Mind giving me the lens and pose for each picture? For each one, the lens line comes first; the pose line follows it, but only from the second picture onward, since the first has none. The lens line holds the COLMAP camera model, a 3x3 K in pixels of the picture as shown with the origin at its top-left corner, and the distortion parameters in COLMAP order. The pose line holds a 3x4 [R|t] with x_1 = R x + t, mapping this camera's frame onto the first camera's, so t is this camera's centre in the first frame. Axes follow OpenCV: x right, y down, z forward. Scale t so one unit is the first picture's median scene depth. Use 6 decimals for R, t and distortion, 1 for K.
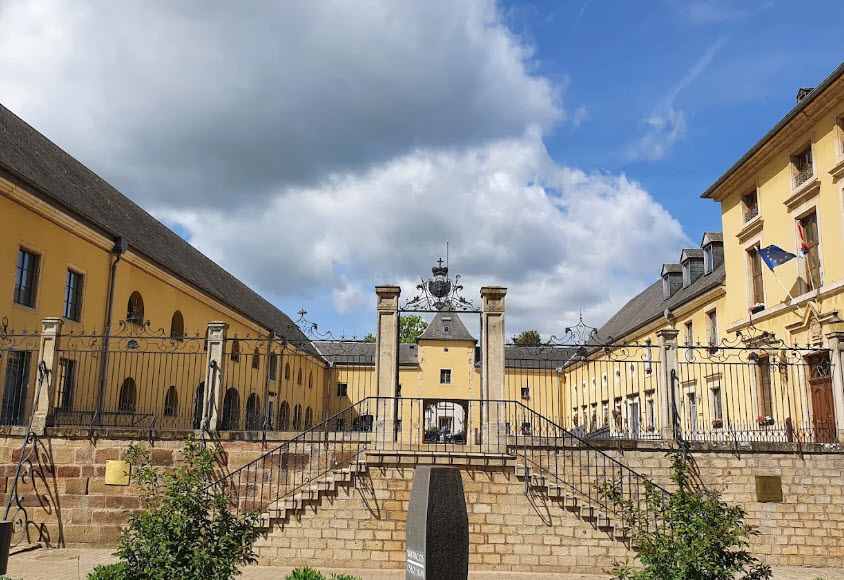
lens RADIAL K [[734.3, 0, 422.0], [0, 734.3, 290.0], [0, 0, 1]] dist [0.056004, -0.000391]
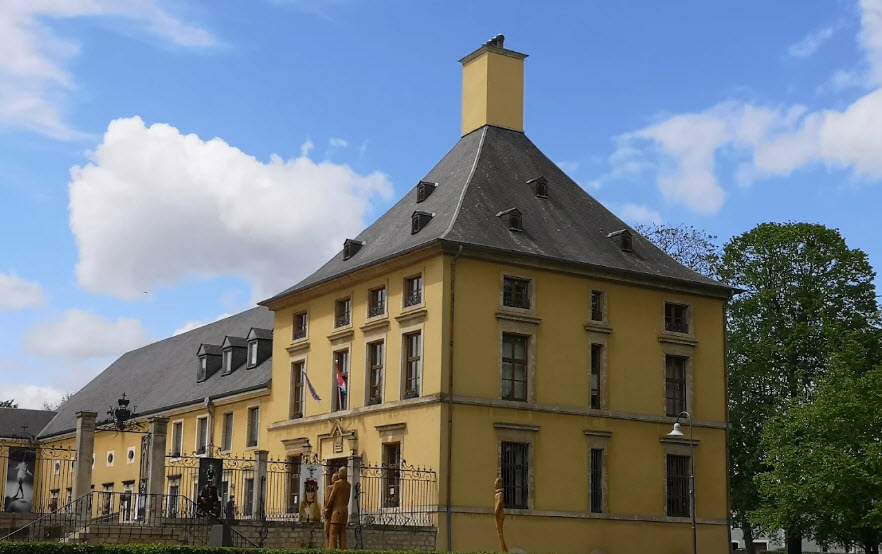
lens RADIAL K [[1266.3, 0, 441.0], [0, 1266.3, 277.0], [0, 0, 1]] dist [0.020699, 0.032932]
pose [[0.828505, 0.117253, 0.547568, -0.507608], [-0.115264, 0.992602, -0.038148, -0.147116], [-0.547991, -0.031509, 0.835891, -0.841428]]
